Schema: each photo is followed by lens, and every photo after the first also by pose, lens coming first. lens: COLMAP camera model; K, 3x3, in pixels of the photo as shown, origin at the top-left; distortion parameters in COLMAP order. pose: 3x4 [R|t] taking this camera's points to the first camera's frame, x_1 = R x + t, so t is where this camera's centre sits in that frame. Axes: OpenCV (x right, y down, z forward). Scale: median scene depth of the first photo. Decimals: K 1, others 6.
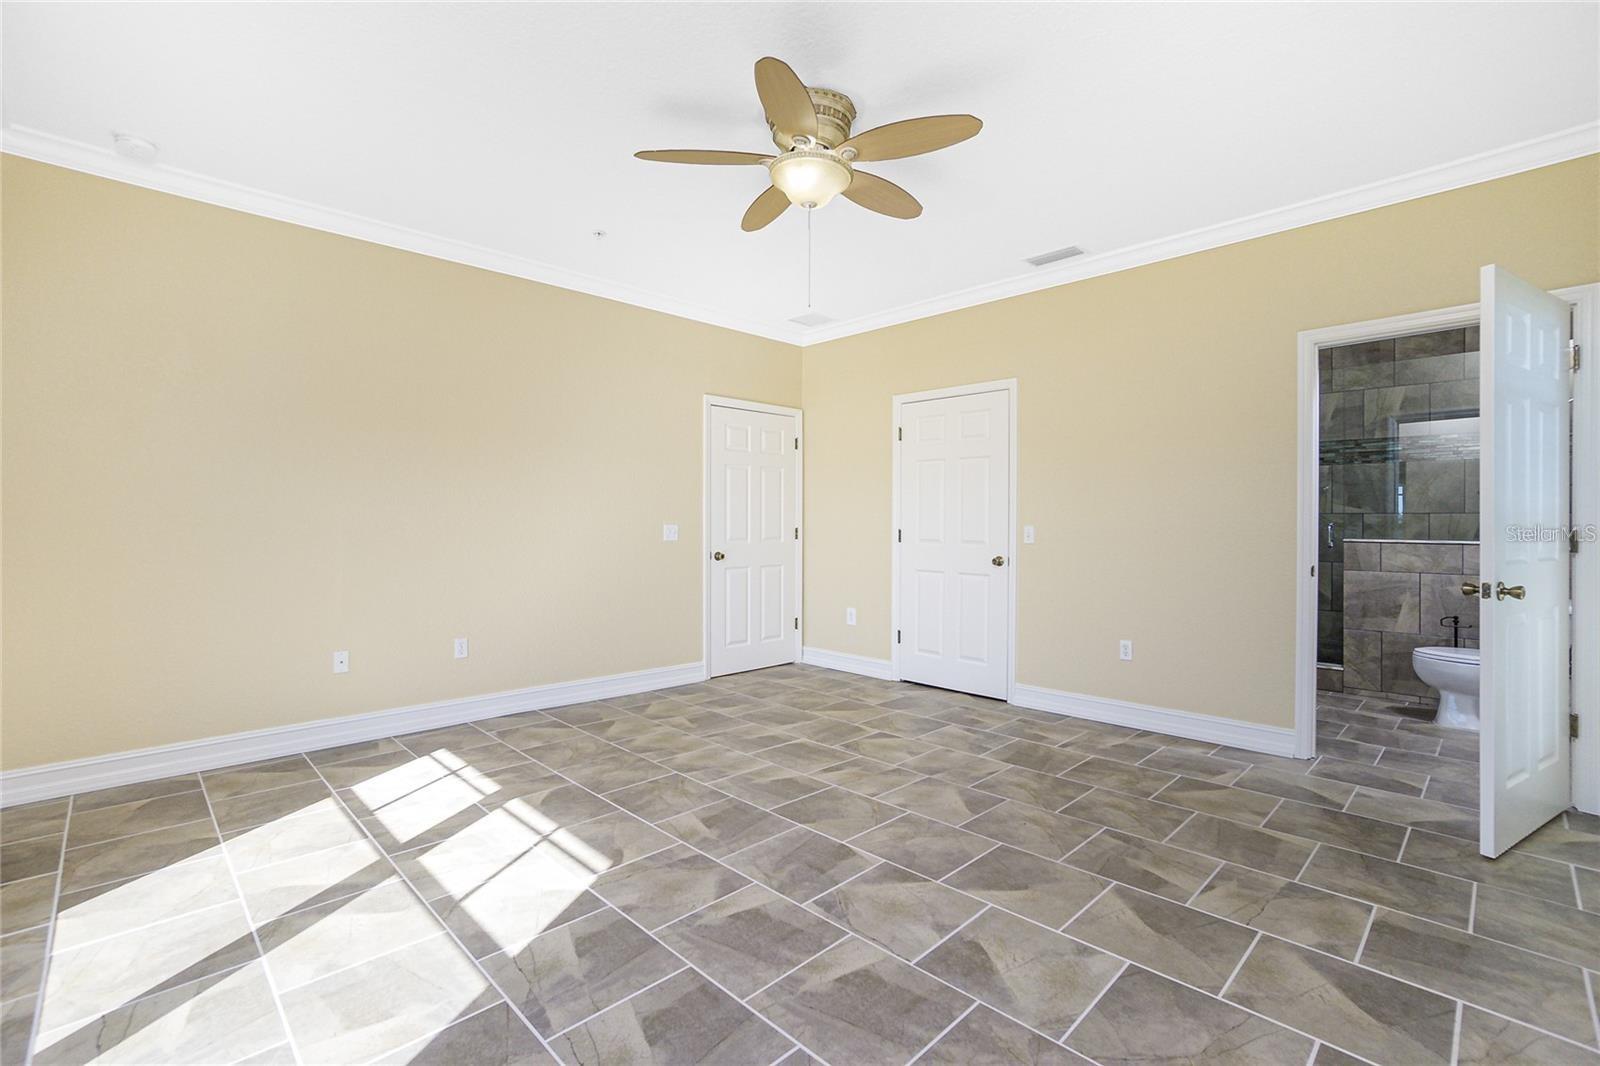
lens RADIAL K [[707.0, 0, 795.5], [0, 707.0, 531.8], [0, 0, 1]] dist [-0.002076, 0.002602]
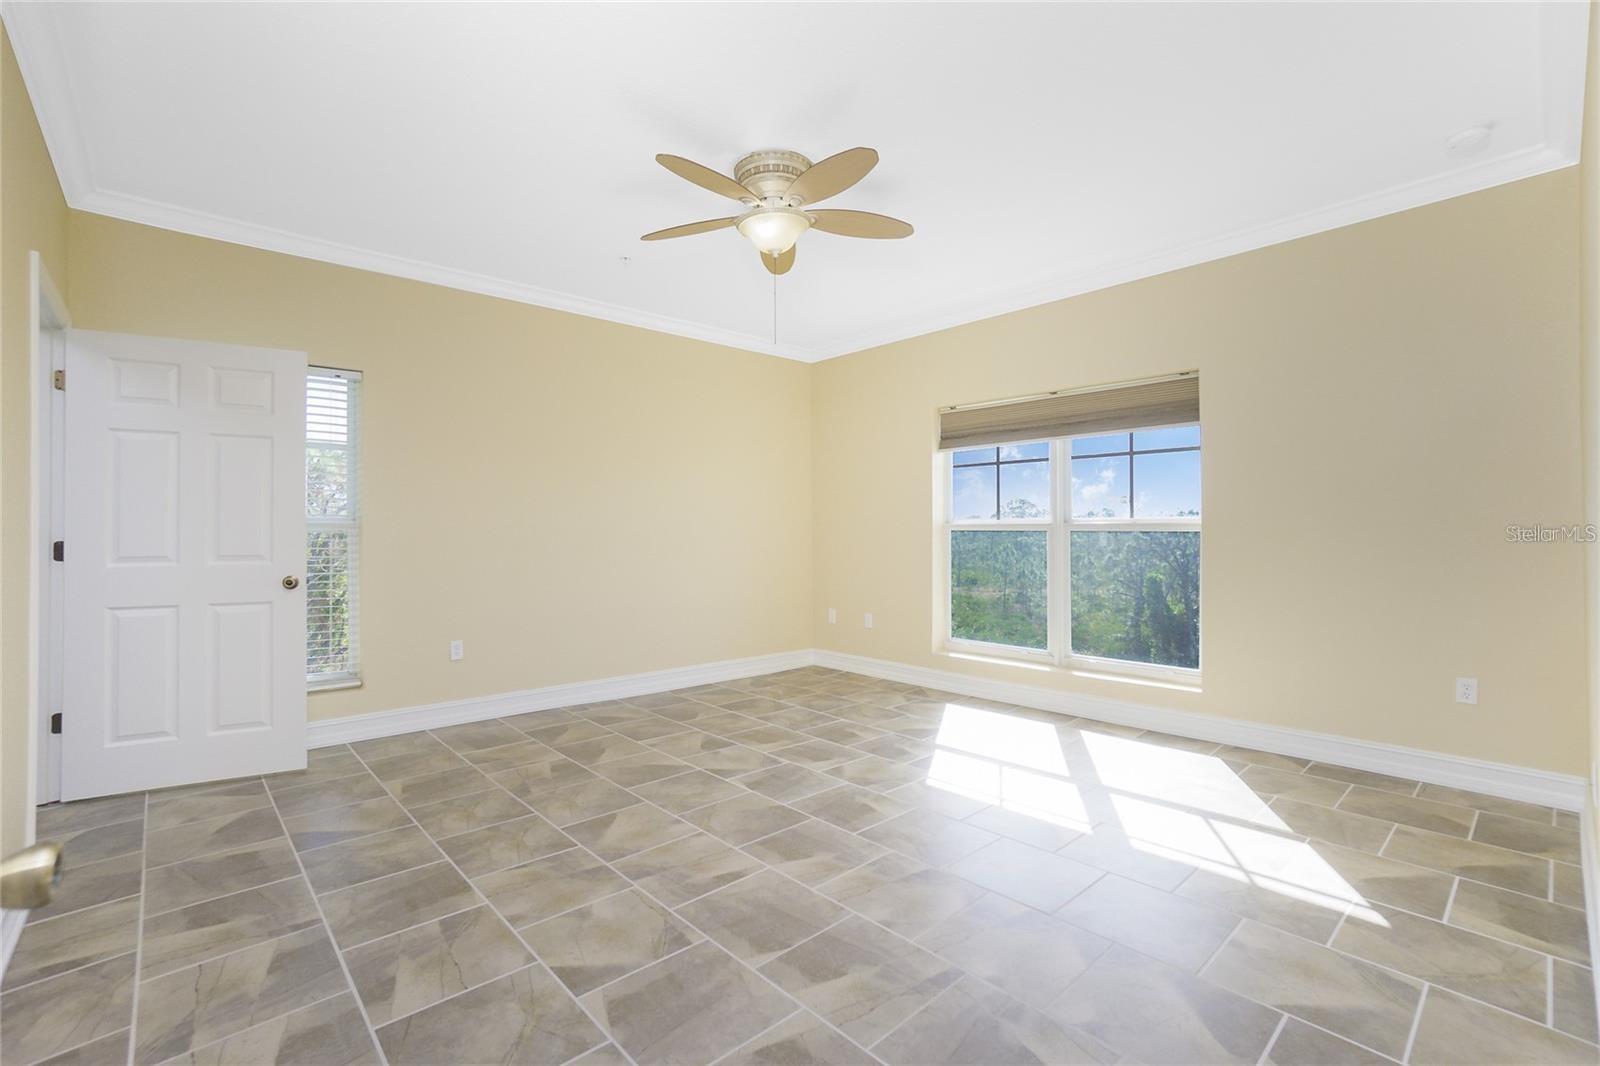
lens RADIAL K [[707.0, 0, 801.6], [0, 707.0, 528.8], [0, 0, 1]] dist [-0.002076, 0.002602]
pose [[-0.999646, 0.002514, 0.026505, -0.047278], [0.002646, 0.999984, 0.004957, -0.023878], [-0.026492, 0.005026, -0.999636, 1.929265]]
